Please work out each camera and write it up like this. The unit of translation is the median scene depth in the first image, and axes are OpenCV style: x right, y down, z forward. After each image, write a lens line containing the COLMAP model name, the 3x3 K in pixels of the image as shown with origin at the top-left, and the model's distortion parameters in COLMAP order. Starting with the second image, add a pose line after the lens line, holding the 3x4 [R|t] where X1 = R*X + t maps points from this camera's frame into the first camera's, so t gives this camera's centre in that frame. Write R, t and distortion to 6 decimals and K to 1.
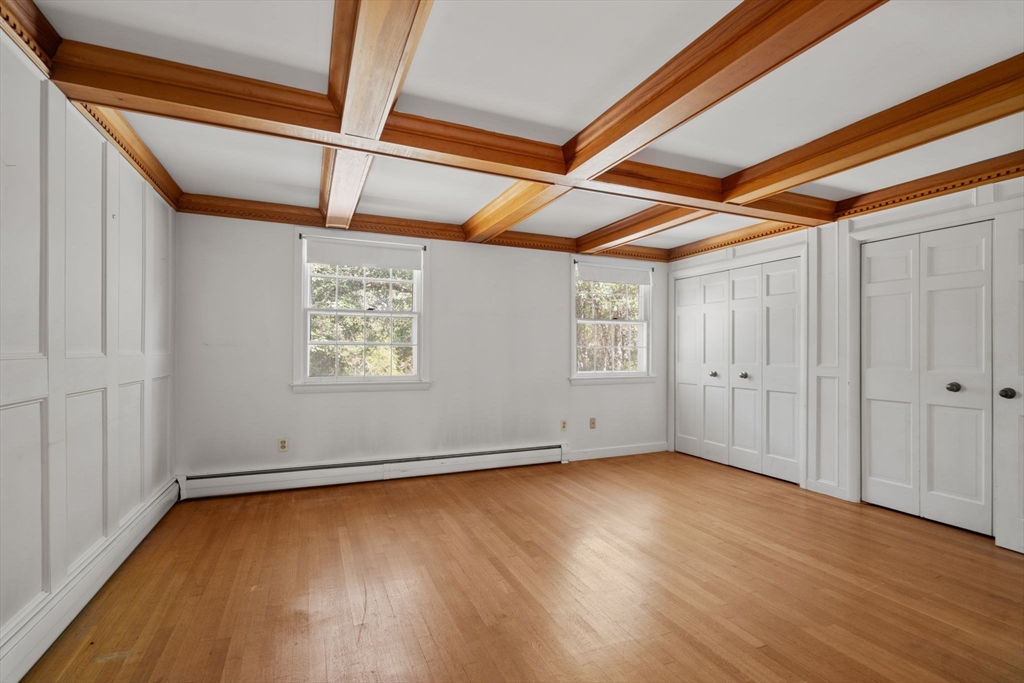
lens RADIAL K [[481.9, 0, 525.8], [0, 481.9, 349.1], [0, 0, 1]] dist [-0.000692, -0.000075]
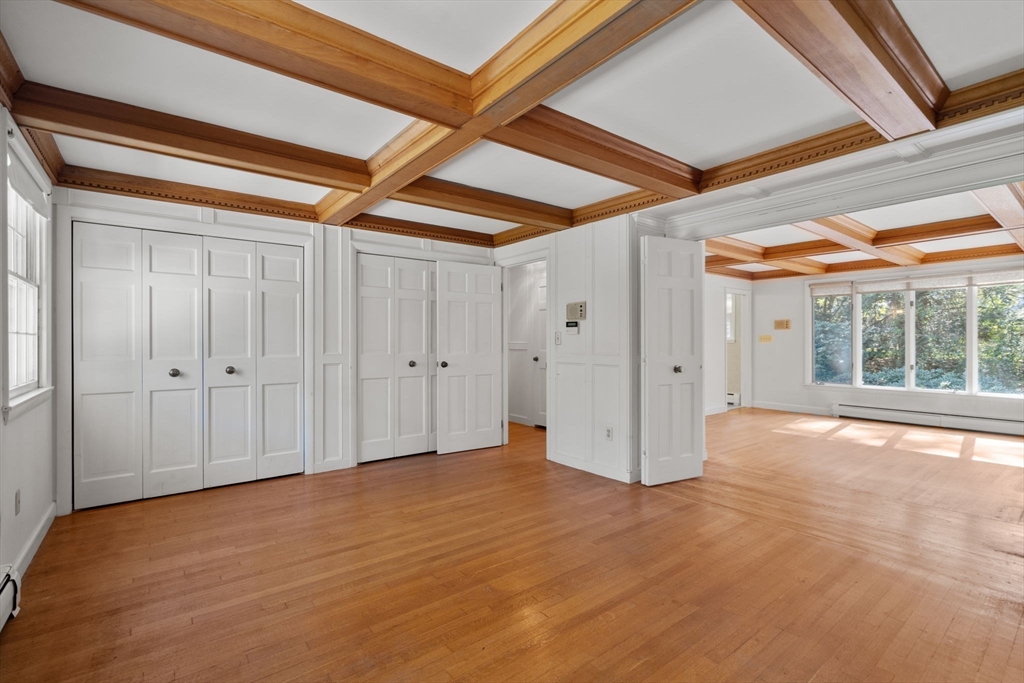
lens RADIAL K [[459.8, 0, 505.1], [0, 459.8, 341.1], [0, 0, 1]] dist [-0.002221, -0.000049]
pose [[-0.219536, -0.004219, 0.975595, -0.436683], [-0.002689, 0.999989, 0.003719, 0.000217], [-0.975601, -0.001806, -0.219545, 0.748692]]
